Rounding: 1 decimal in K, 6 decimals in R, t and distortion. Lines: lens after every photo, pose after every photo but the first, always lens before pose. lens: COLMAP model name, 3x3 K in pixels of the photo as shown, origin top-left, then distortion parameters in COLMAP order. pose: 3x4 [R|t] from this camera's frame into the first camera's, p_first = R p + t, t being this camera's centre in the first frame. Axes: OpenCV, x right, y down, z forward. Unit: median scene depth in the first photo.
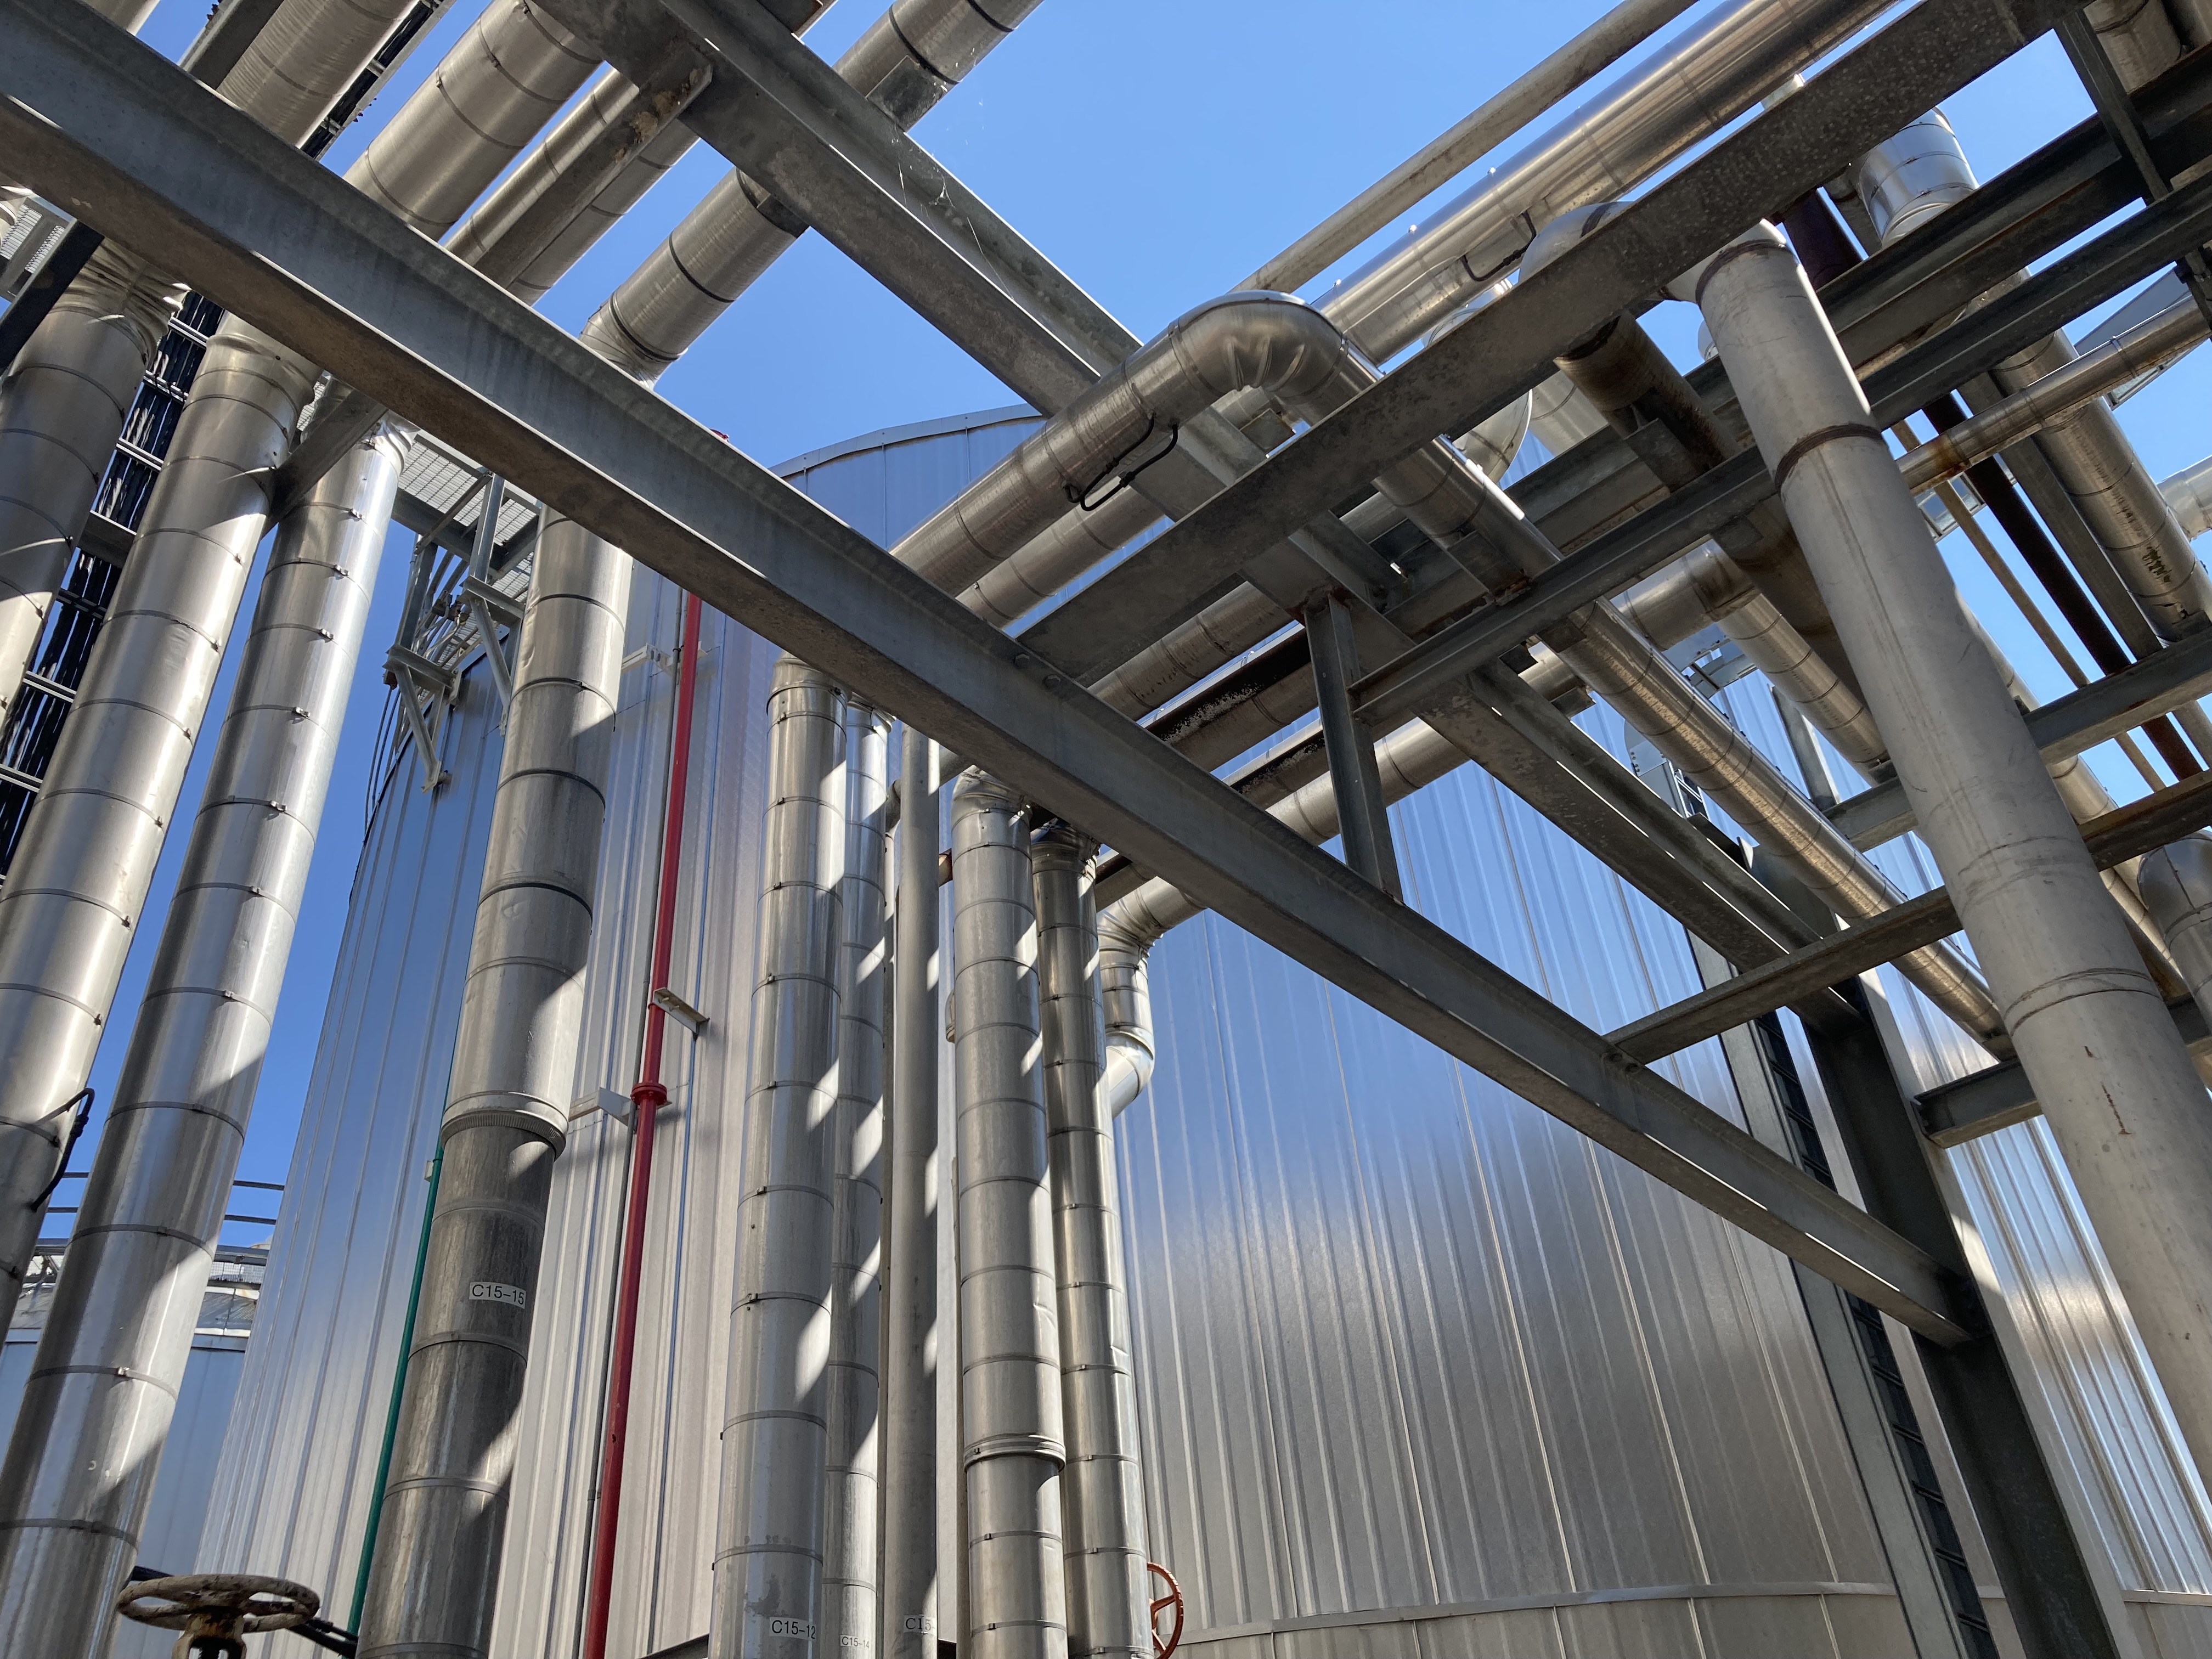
lens RADIAL K [[1805.3, 0, 1098.8], [0, 1805.3, 817.6], [0, 0, 1]] dist [0.015944, -0.003020]
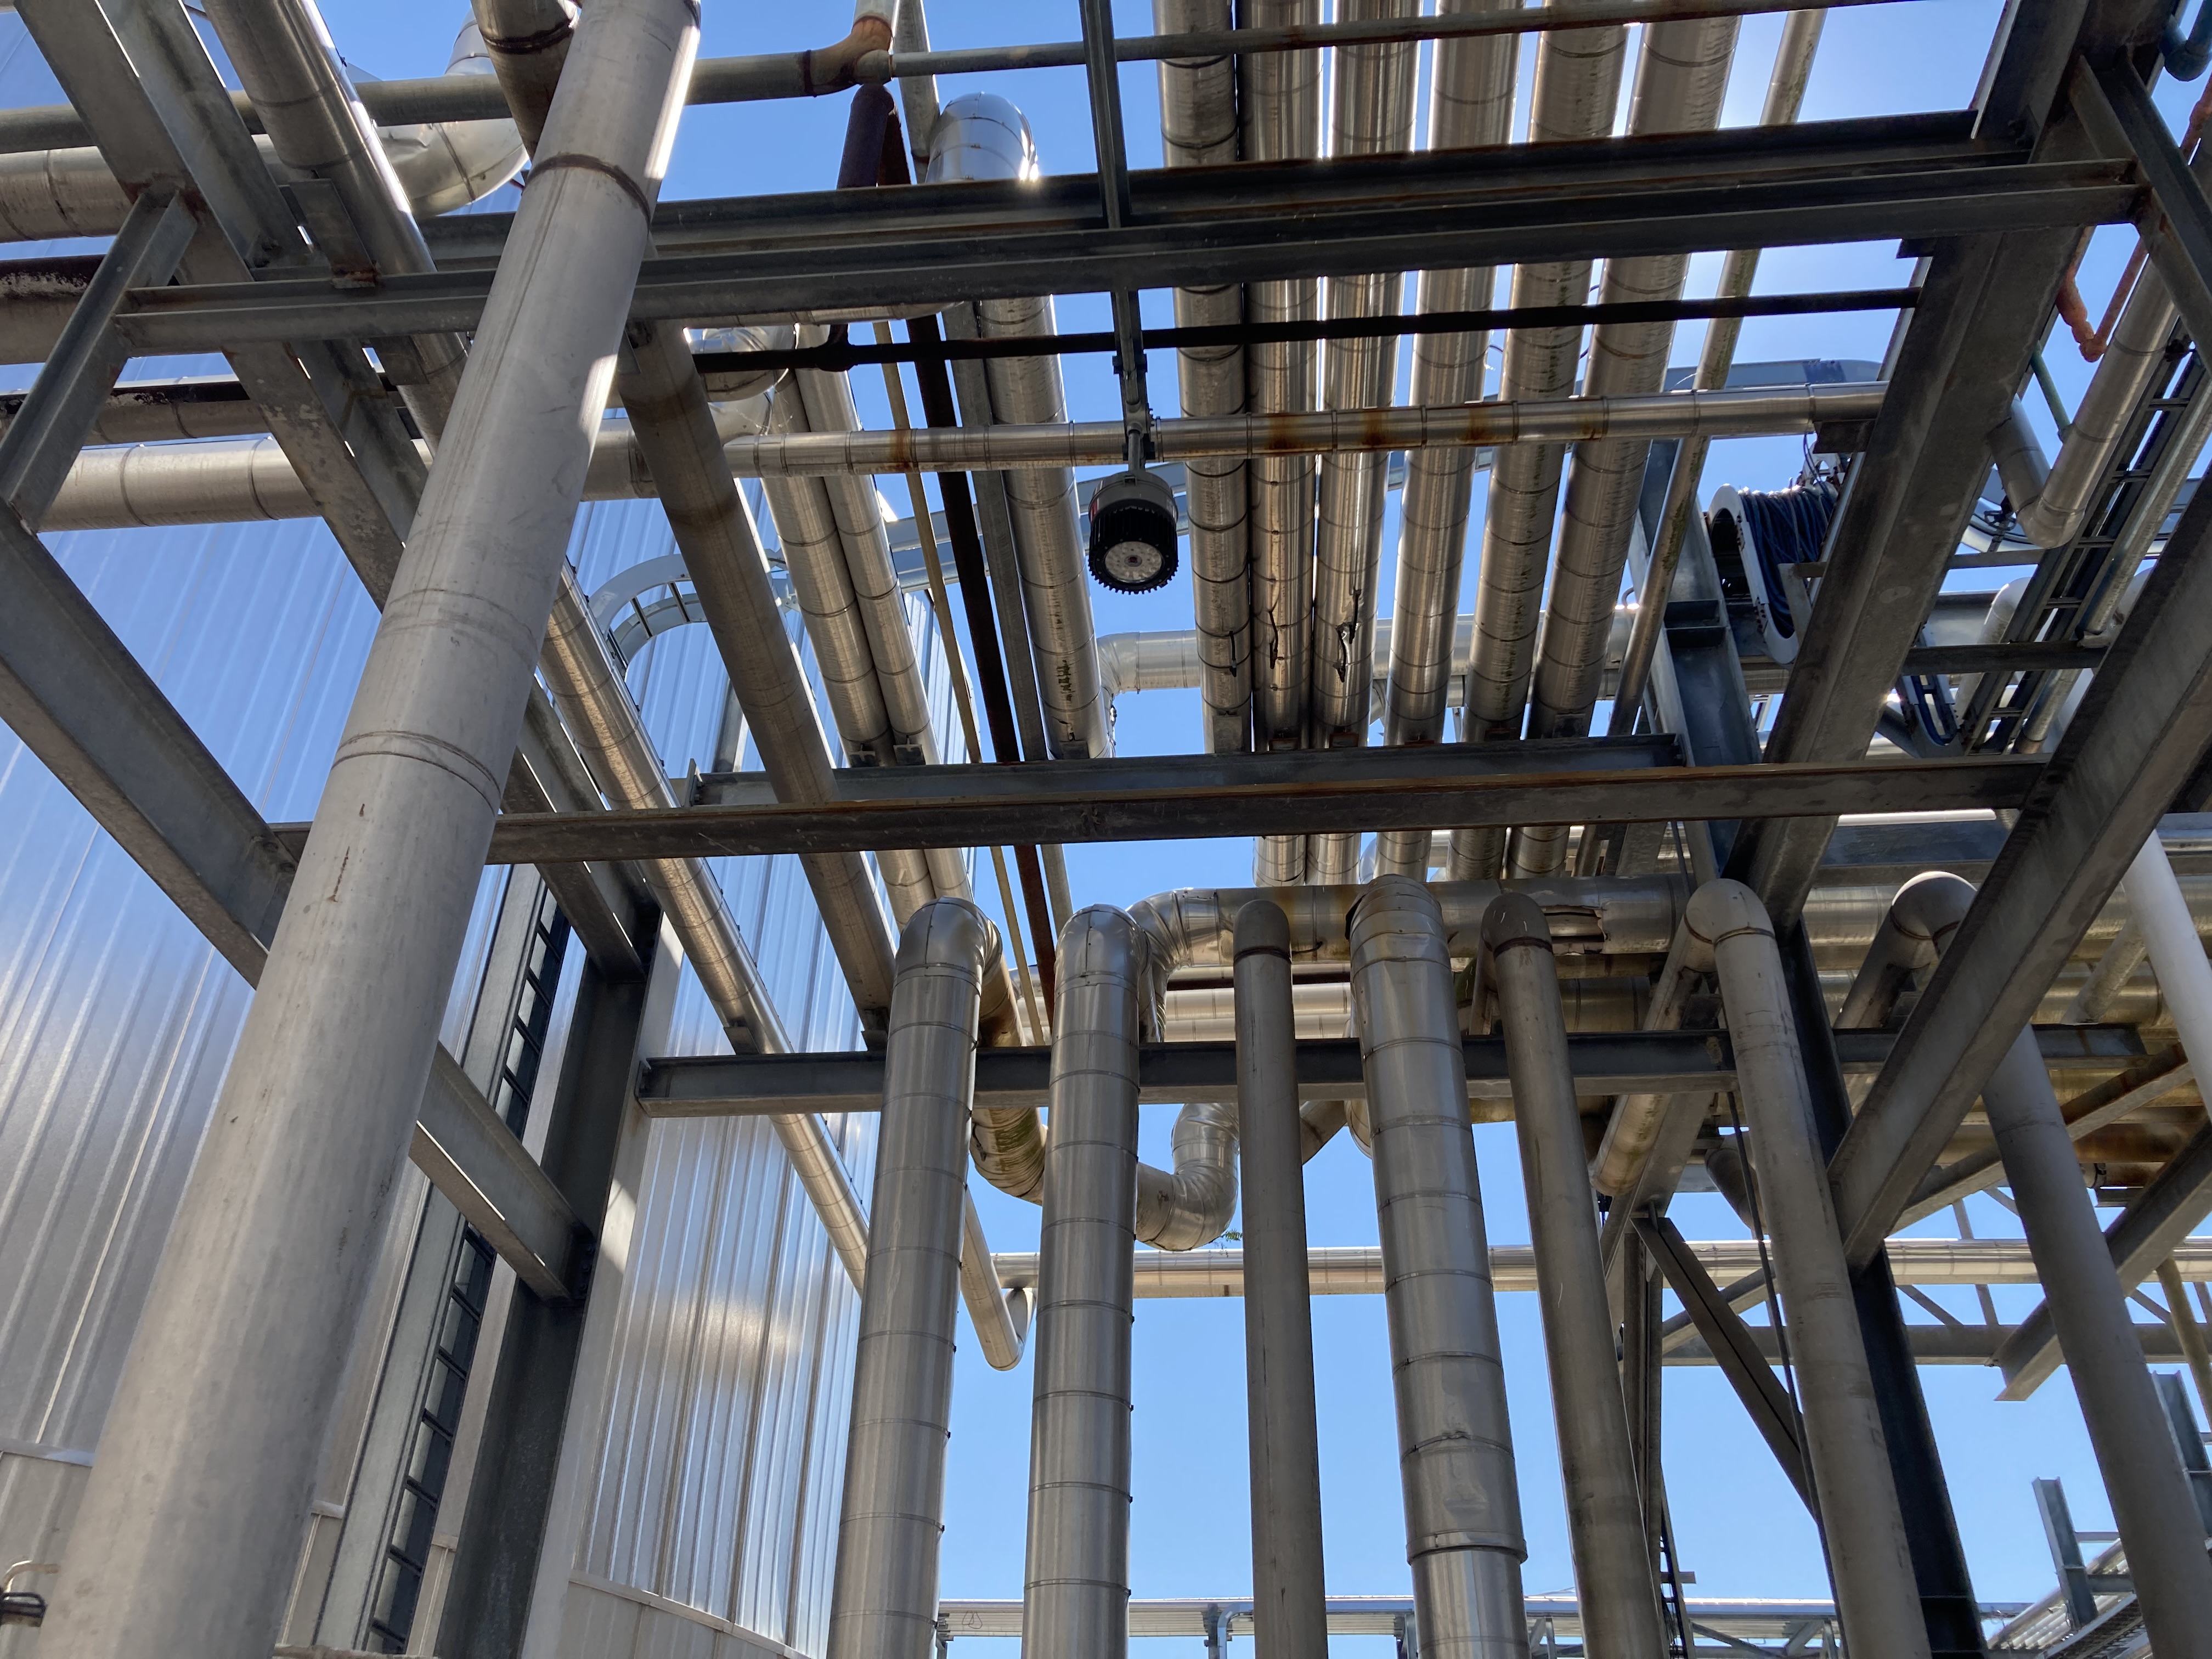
lens RADIAL K [[1806.3, 0, 1099.2], [0, 1806.3, 806.2], [0, 0, 1]] dist [0.025413, -0.013747]
pose [[0.793548, 0.422248, 0.438164, 0.196194], [-0.425092, 0.899901, -0.097340, 0.027991], [-0.435406, -0.109016, 0.893609, 0.040472]]
